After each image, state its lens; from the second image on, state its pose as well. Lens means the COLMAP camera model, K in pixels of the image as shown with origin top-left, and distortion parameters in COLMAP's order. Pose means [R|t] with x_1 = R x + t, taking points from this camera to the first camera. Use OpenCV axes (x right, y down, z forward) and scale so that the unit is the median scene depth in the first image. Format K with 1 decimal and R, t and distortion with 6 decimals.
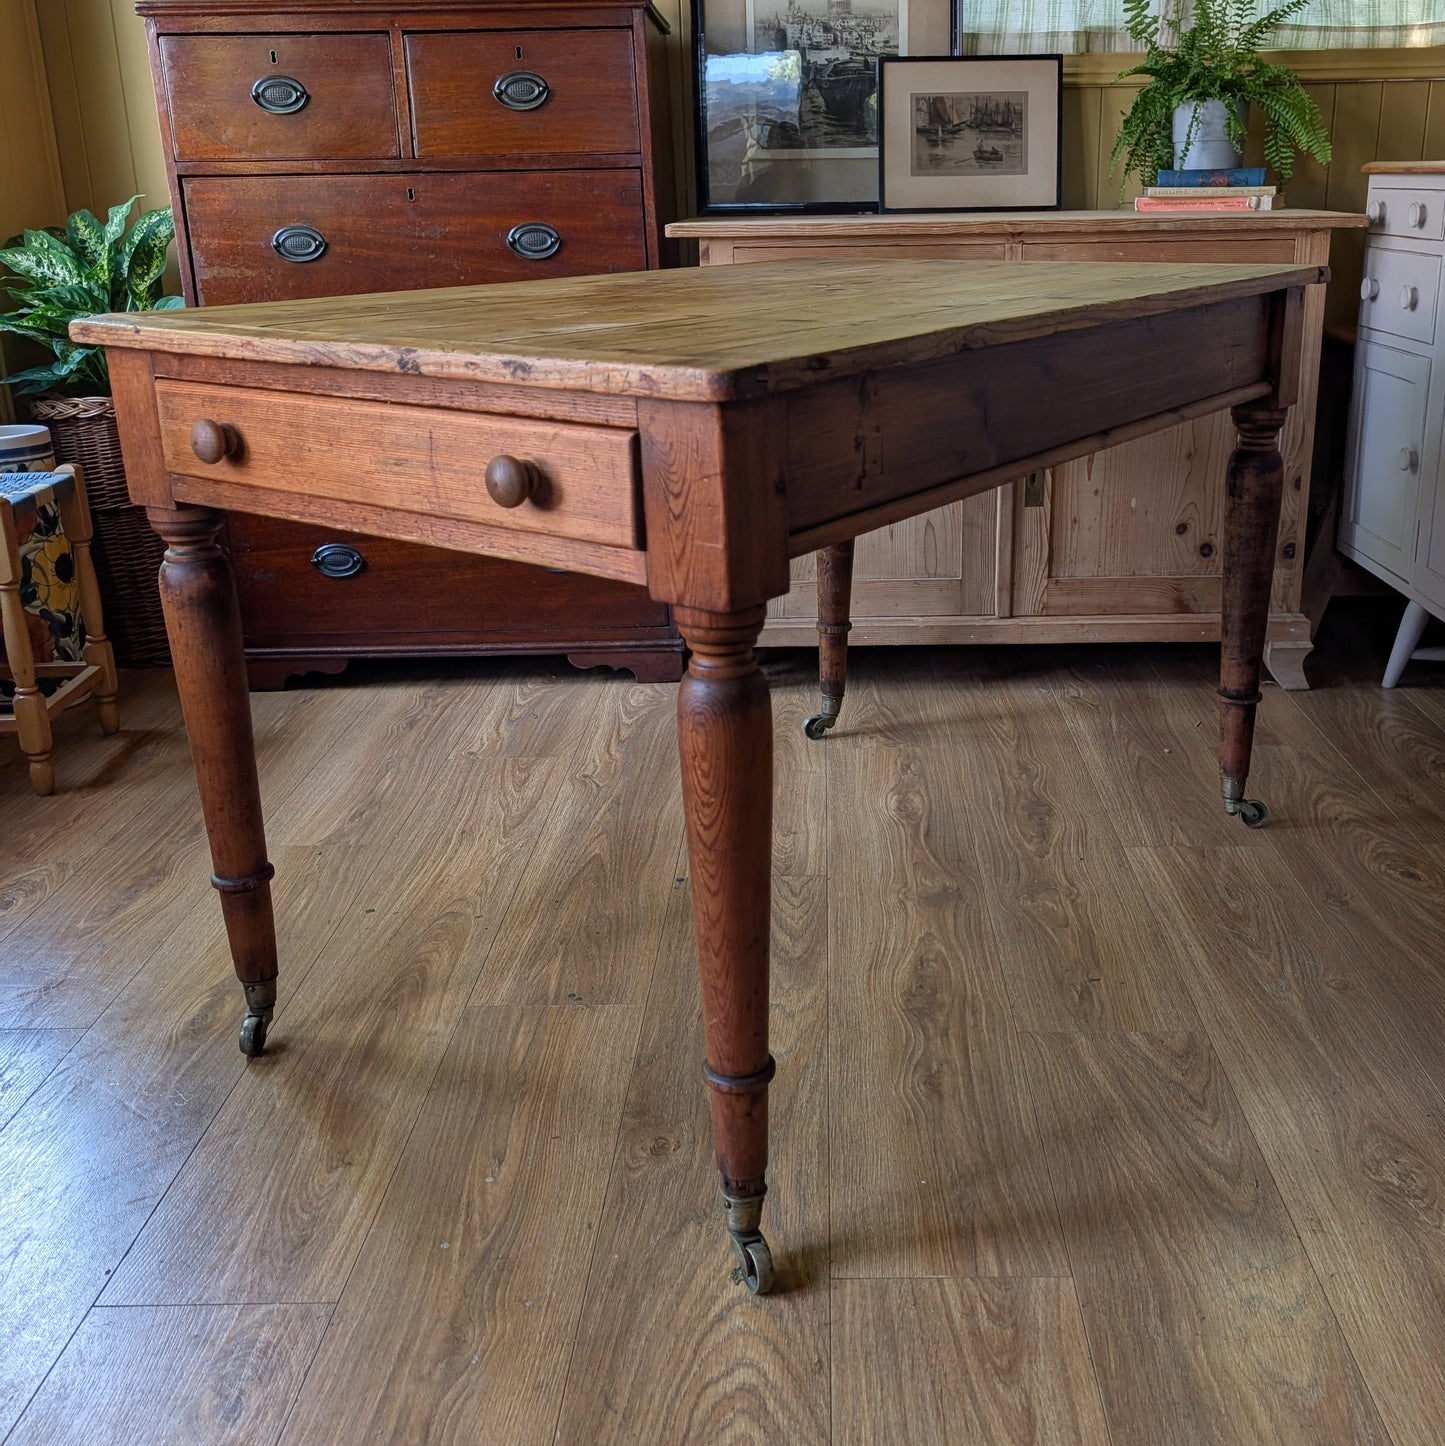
lens RADIAL K [[1554.0, 0, 822.1], [0, 1554.0, 675.3], [0, 0, 1]] dist [-0.004298, 0.010511]
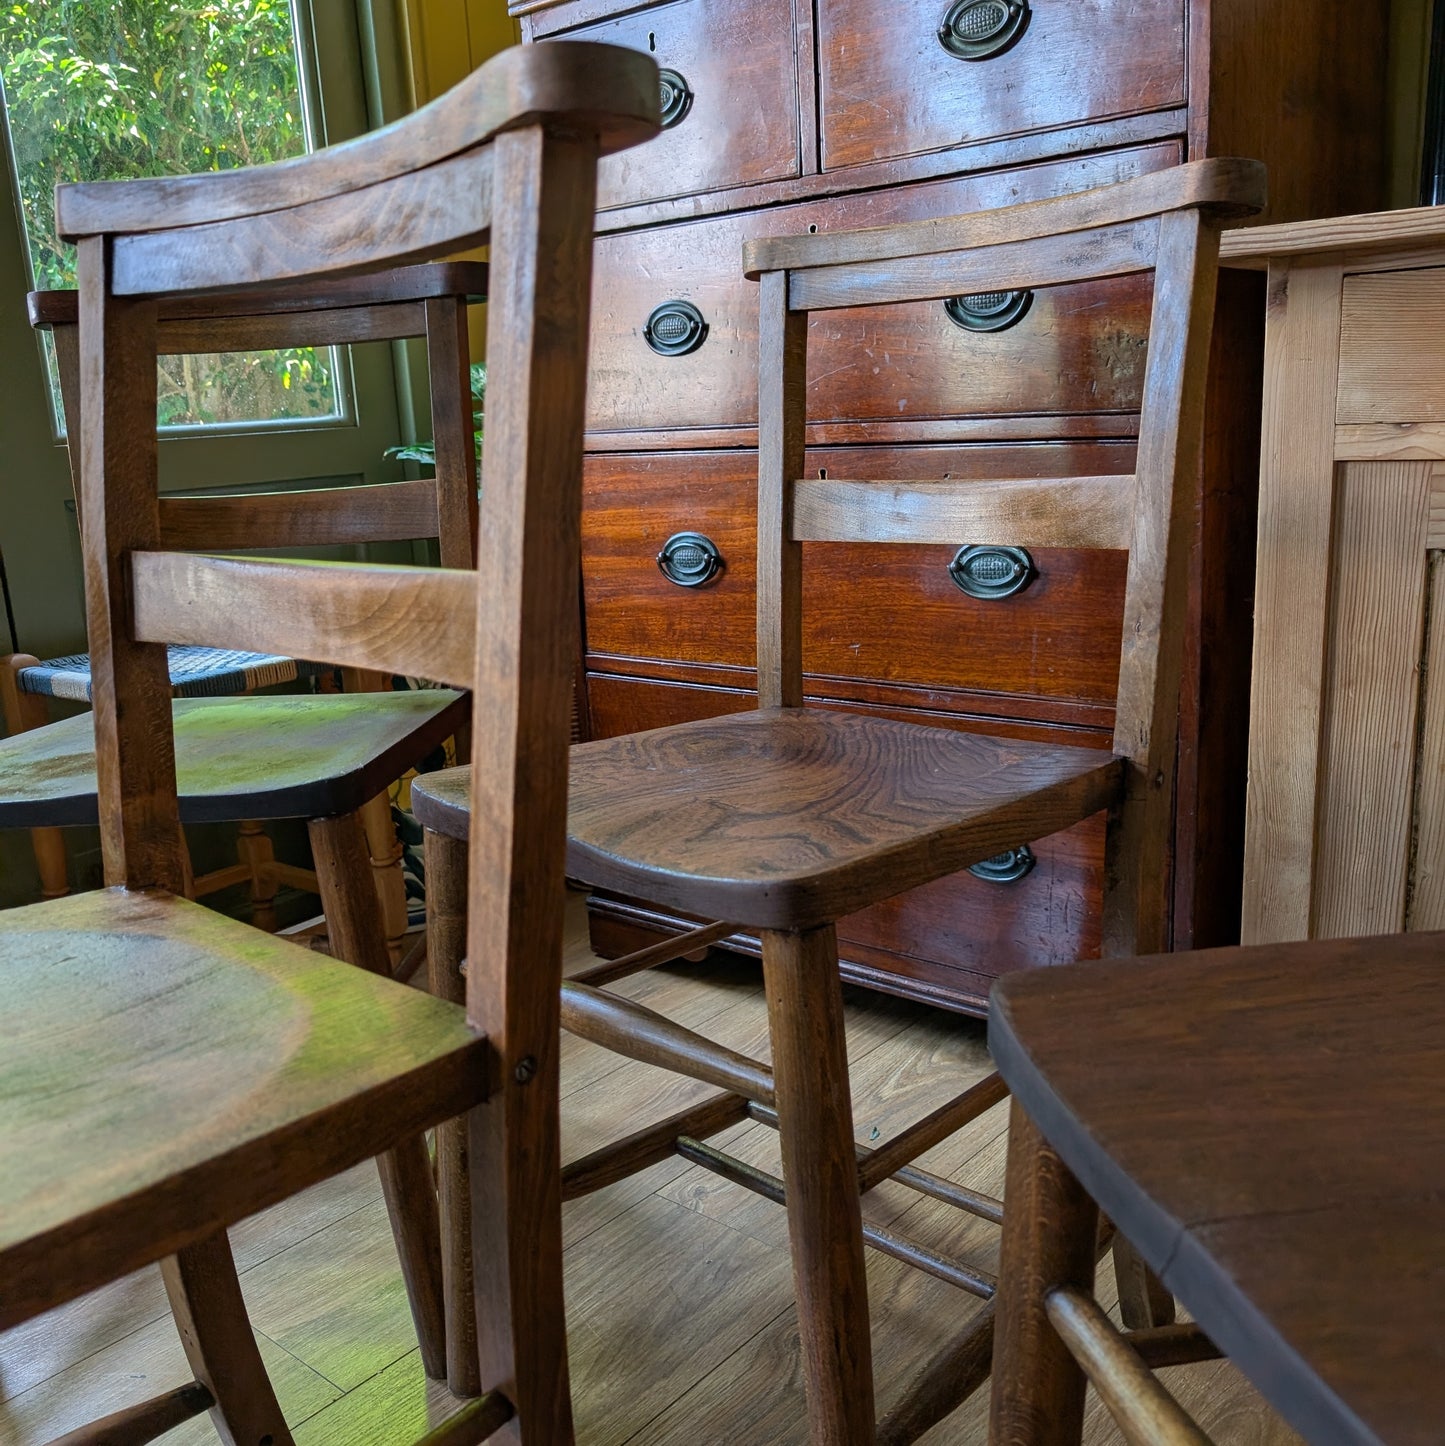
lens RADIAL K [[1419.9, 0, 728.4], [0, 1419.9, 754.2], [0, 0, 1]] dist [0.007876, 0.015404]
pose [[0.759602, 0.132761, -0.636695, 0.086545], [-0.165696, 0.986145, 0.007944, -0.101699], [0.628928, 0.099464, 0.771075, 0.537371]]
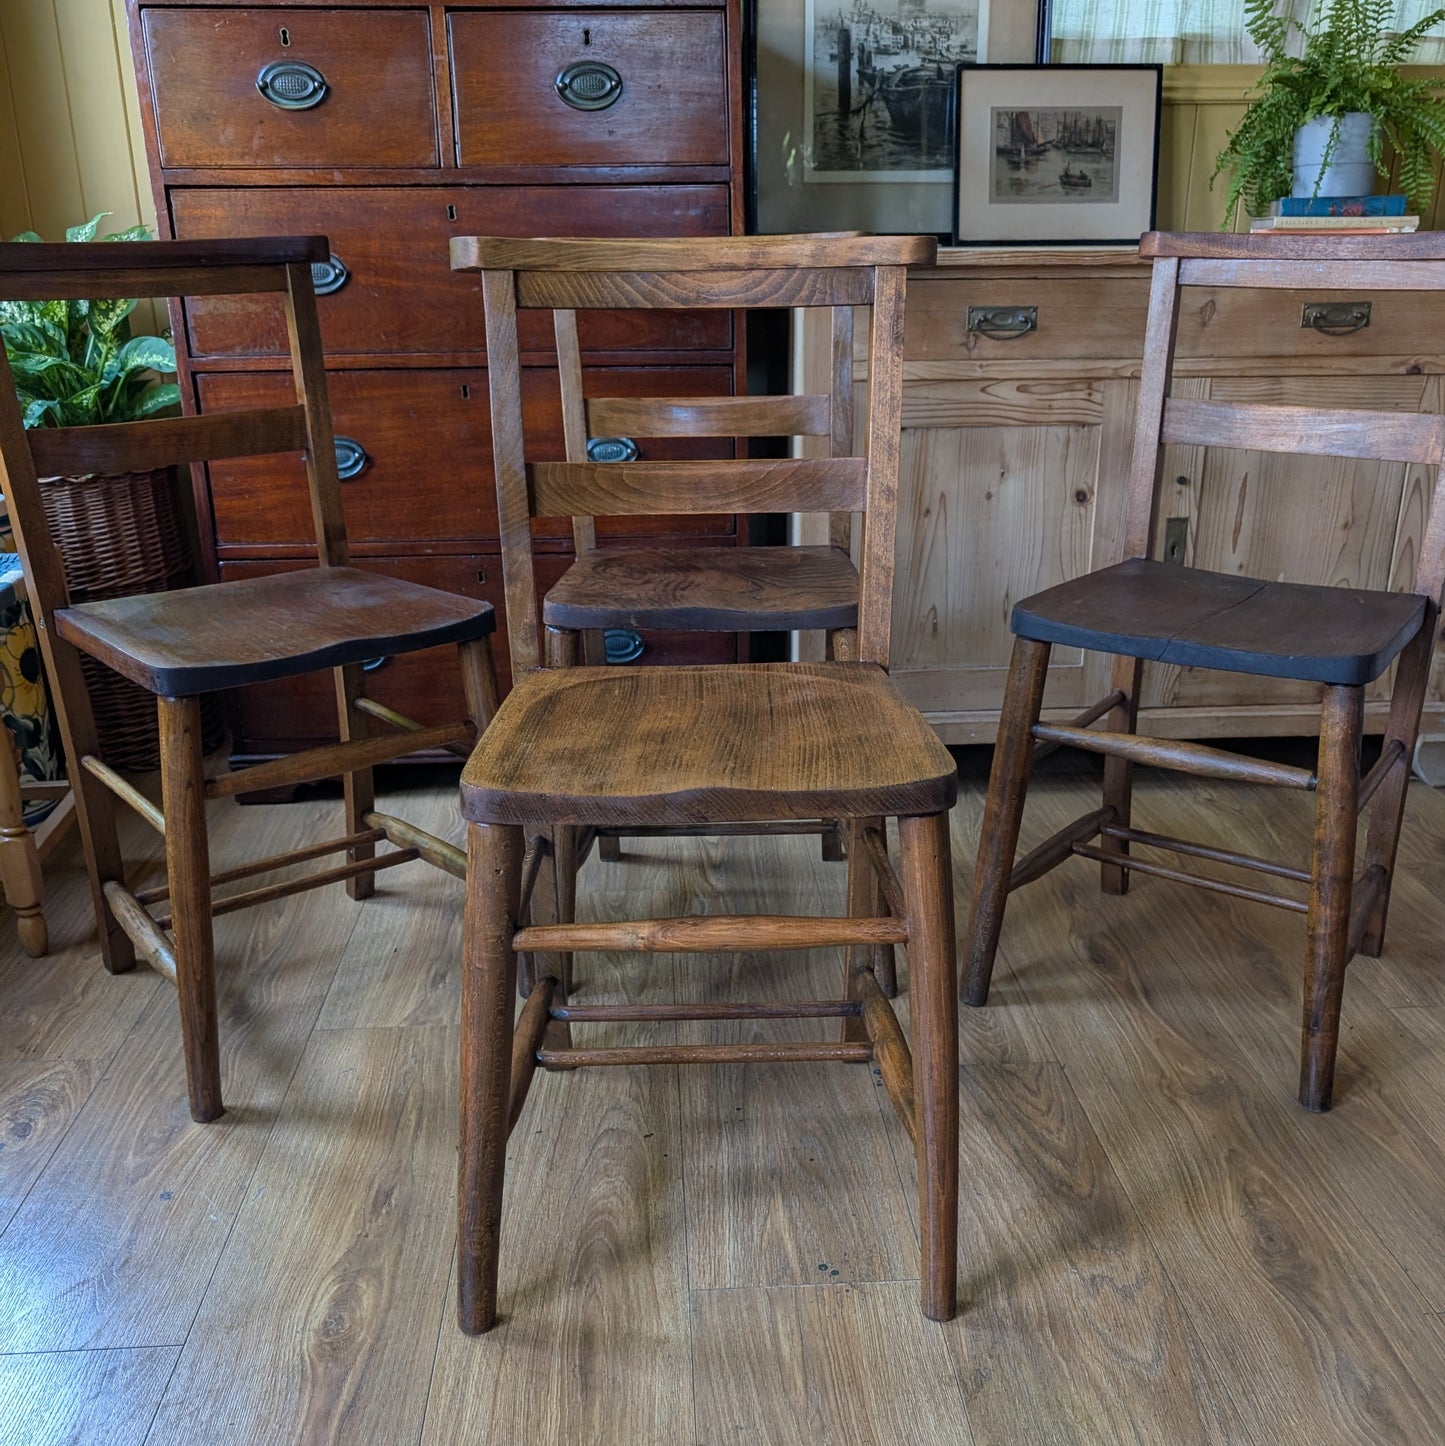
lens RADIAL K [[1421.8, 0, 728.3], [0, 1421.8, 768.9], [0, 0, 1]] dist [-0.004595, 0.009737]
pose [[0.997959, -0.014617, 0.062168, -0.159412], [0.011644, 0.998783, 0.047921, -0.045065], [-0.062793, -0.047099, 0.996915, 0.208277]]
